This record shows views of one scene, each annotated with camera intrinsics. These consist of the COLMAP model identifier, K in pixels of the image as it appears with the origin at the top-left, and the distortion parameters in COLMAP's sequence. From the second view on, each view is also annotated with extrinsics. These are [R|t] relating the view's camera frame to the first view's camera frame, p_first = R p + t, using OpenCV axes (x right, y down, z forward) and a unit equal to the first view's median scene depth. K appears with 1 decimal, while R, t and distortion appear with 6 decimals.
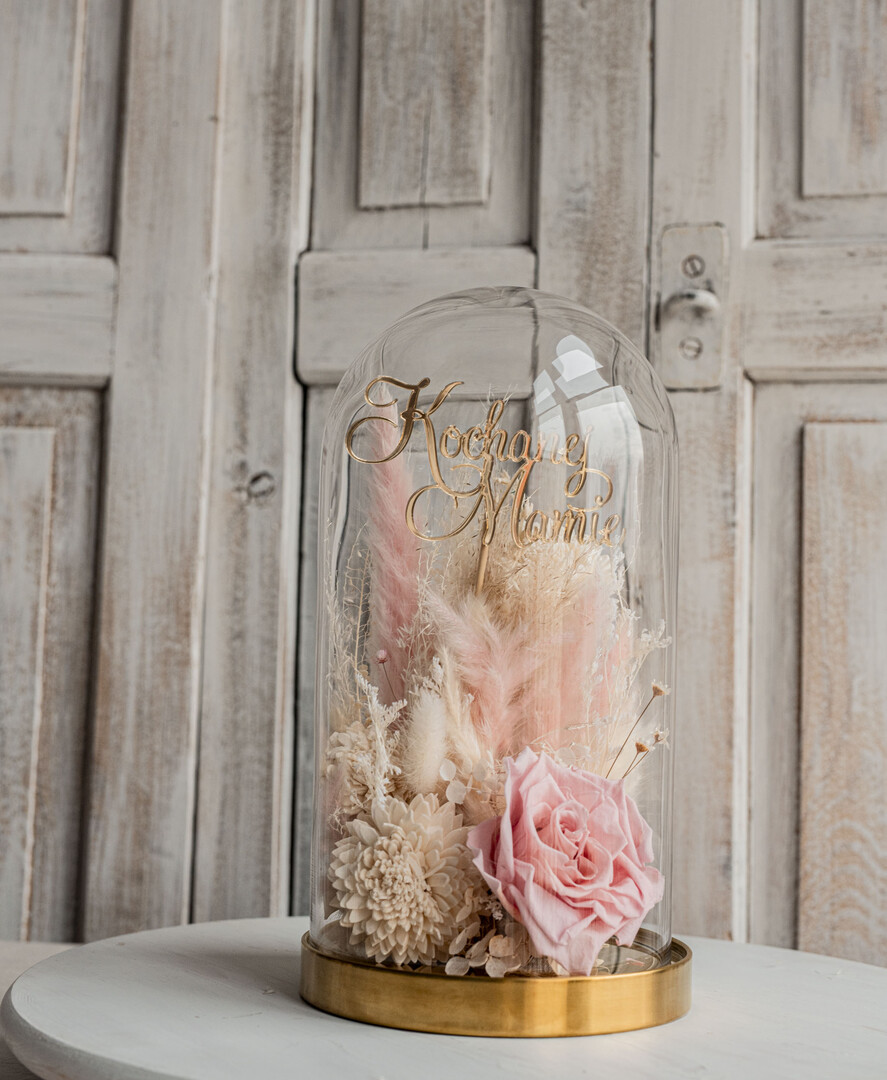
lens RADIAL K [[2109.7, 0, 412.8], [0, 2109.7, 467.4], [0, 0, 1]] dist [-0.001841, 0.026182]
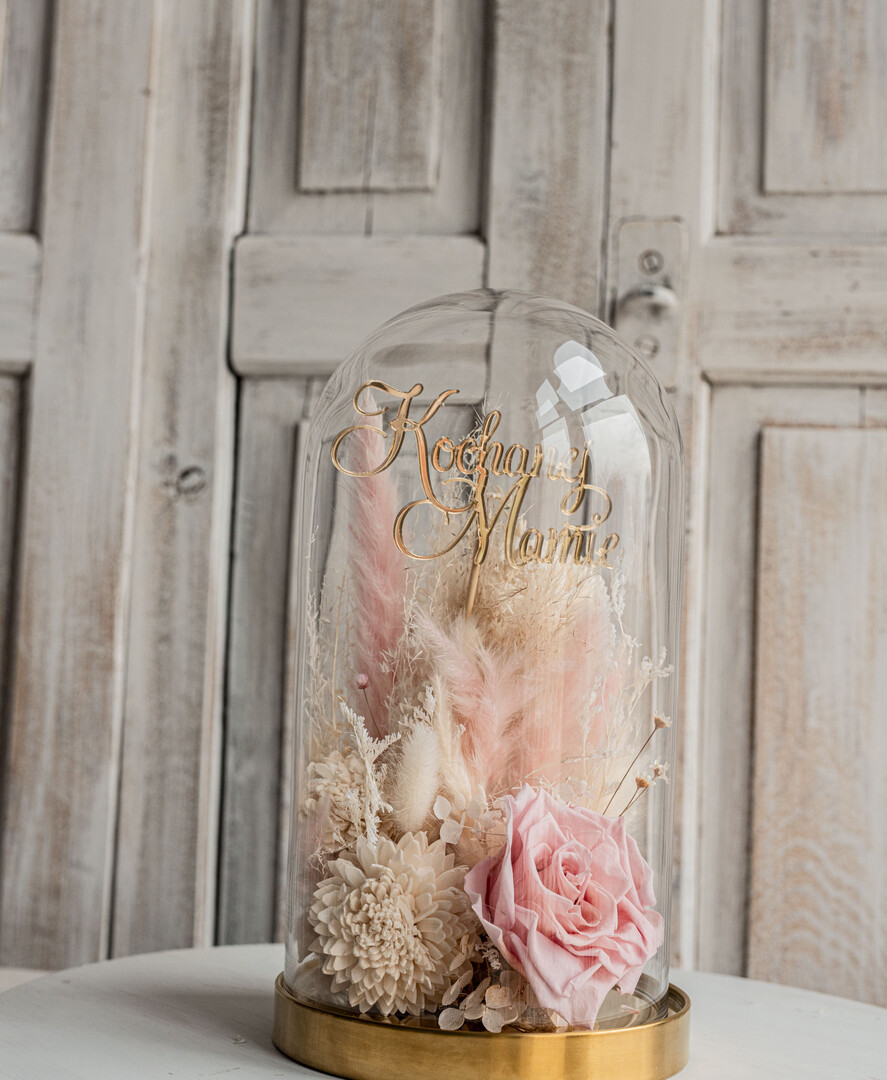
lens RADIAL K [[2109.7, 0, 412.8], [0, 2109.7, 467.4], [0, 0, 1]] dist [-0.001841, 0.026182]
pose [[0.997034, 0.017036, 0.075056, -0.044442], [-0.018158, 0.999733, 0.014291, -0.013099], [-0.074793, -0.015611, 0.997077, 0.046539]]
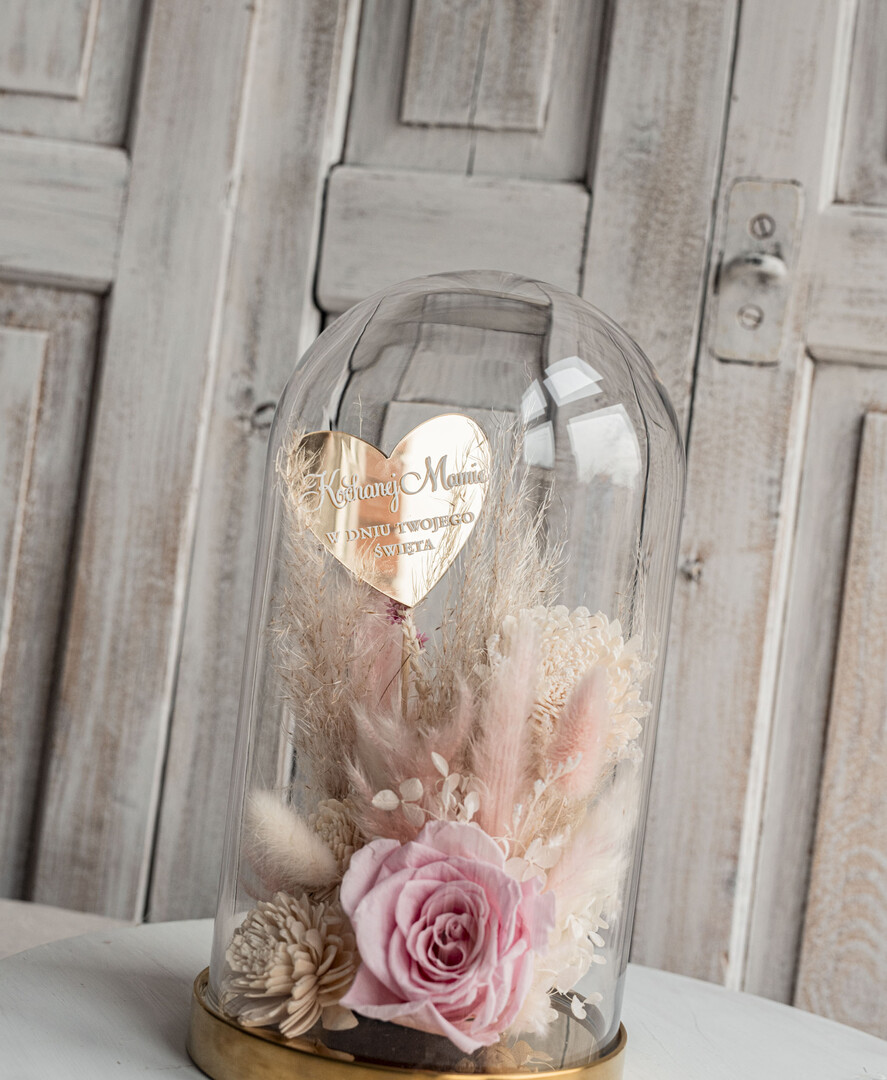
lens RADIAL K [[2109.7, 0, 412.8], [0, 2109.7, 467.4], [0, 0, 1]] dist [-0.001841, 0.026182]
pose [[0.995627, 0.093372, 0.002866, -0.009272], [-0.093303, 0.992452, 0.079581, -0.049339], [0.004586, -0.079500, 0.996824, 0.085429]]
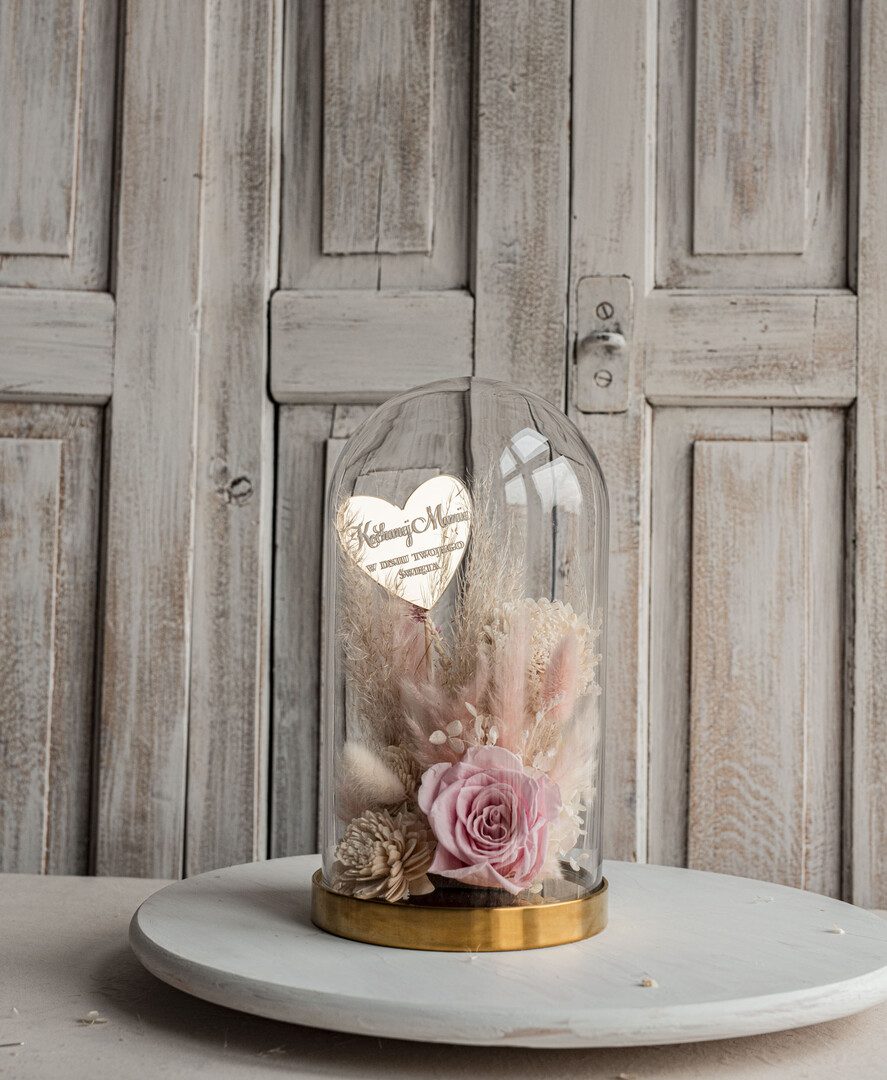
lens RADIAL K [[2109.7, 0, 412.8], [0, 2109.7, 467.4], [0, 0, 1]] dist [-0.001841, 0.026182]
pose [[0.993085, -0.004107, 0.117326, -0.116872], [-0.002405, 0.998466, 0.055308, -0.070182], [-0.117373, -0.055208, 0.991552, -0.192783]]
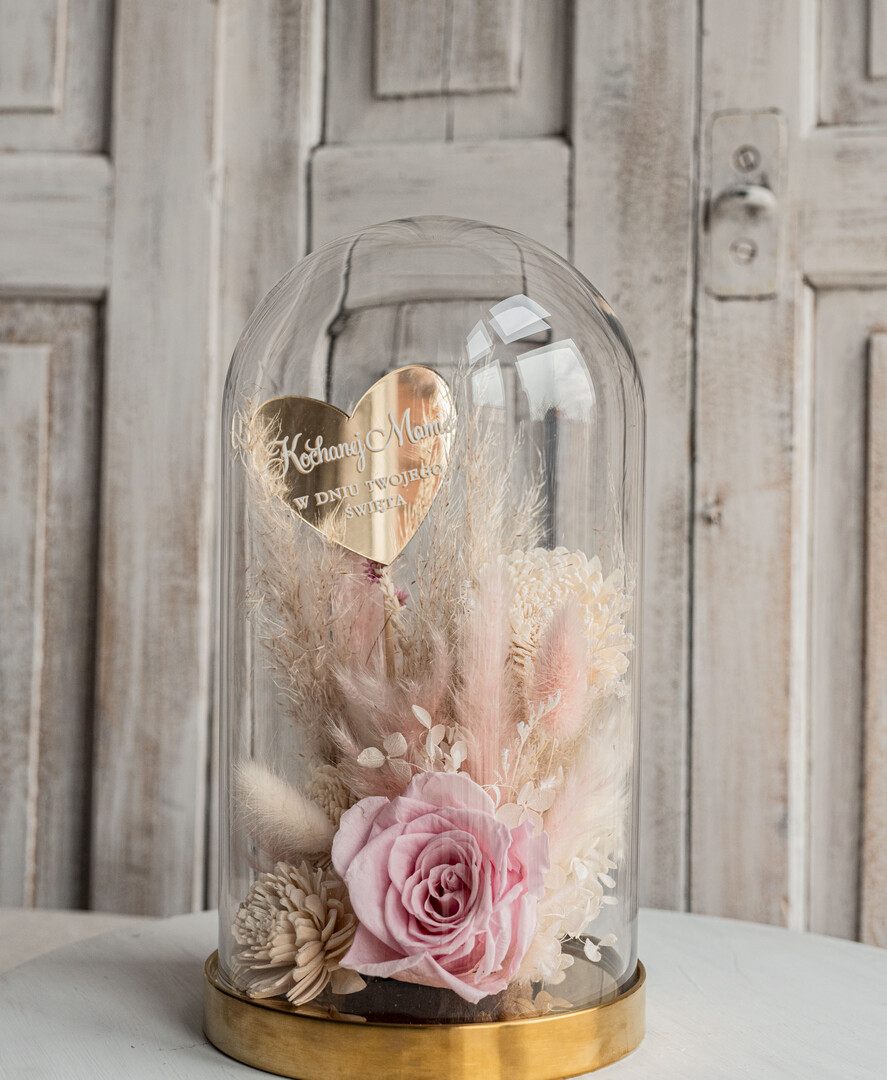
lens RADIAL K [[2109.7, 0, 412.8], [0, 2109.7, 467.4], [0, 0, 1]] dist [-0.001841, 0.026182]
pose [[0.998761, -0.010467, -0.048643, 0.033129], [0.014120, 0.997055, 0.075385, -0.033457], [0.047710, -0.075978, 0.995967, 0.092207]]
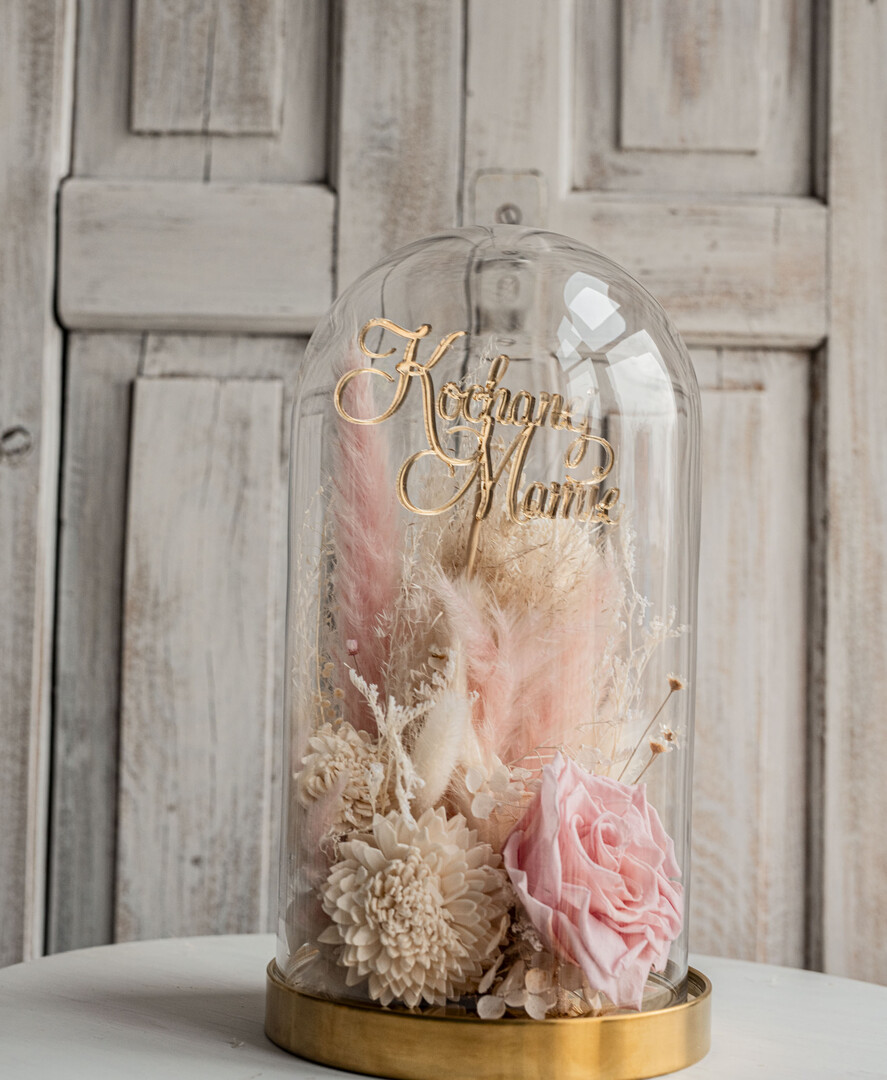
lens RADIAL K [[2109.7, 0, 412.8], [0, 2109.7, 467.4], [0, 0, 1]] dist [-0.001841, 0.026182]
pose [[0.958820, 0.017011, 0.283503, -0.164295], [-0.022682, 0.999603, 0.016732, 0.000616], [-0.283106, -0.022474, 0.958825, 0.115526]]
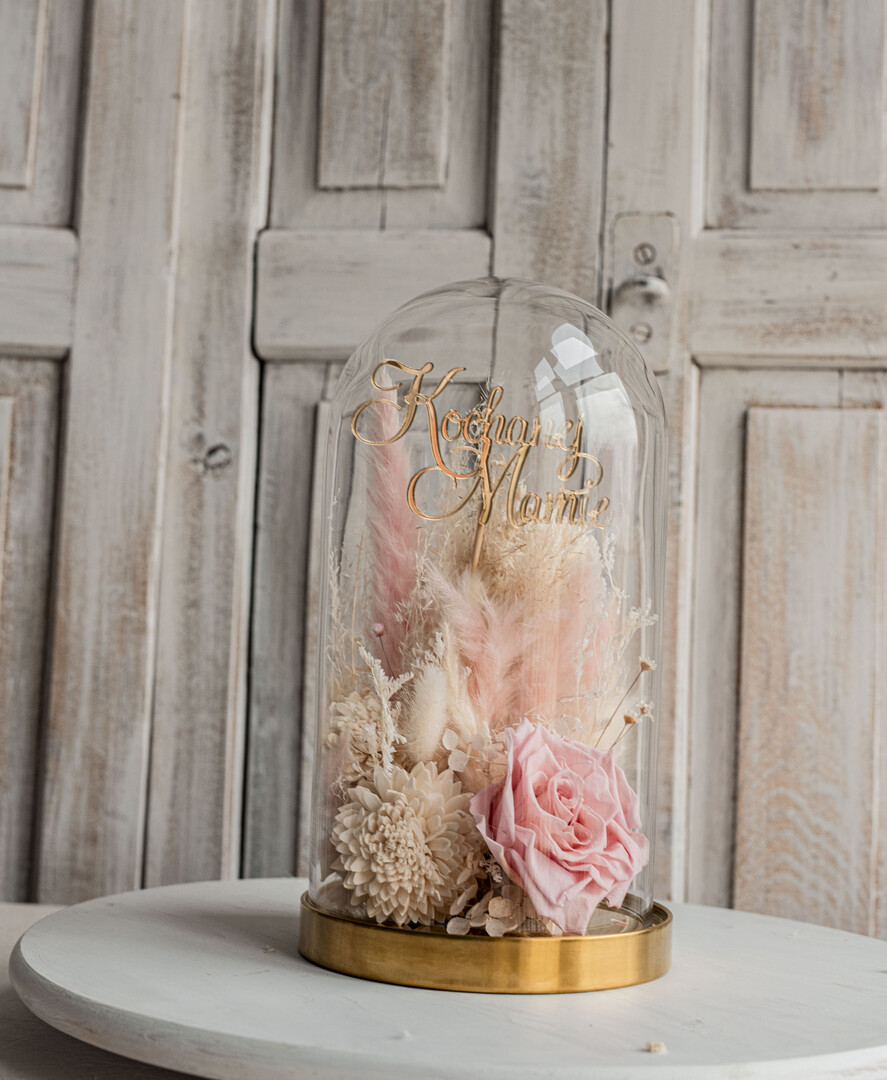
lens RADIAL K [[2109.7, 0, 412.8], [0, 2109.7, 467.4], [0, 0, 1]] dist [-0.001841, 0.026182]
pose [[0.997380, 0.017138, 0.070277, -0.050164], [-0.018378, 0.999686, 0.017041, -0.005975], [-0.069963, -0.018288, 0.997382, -0.026566]]
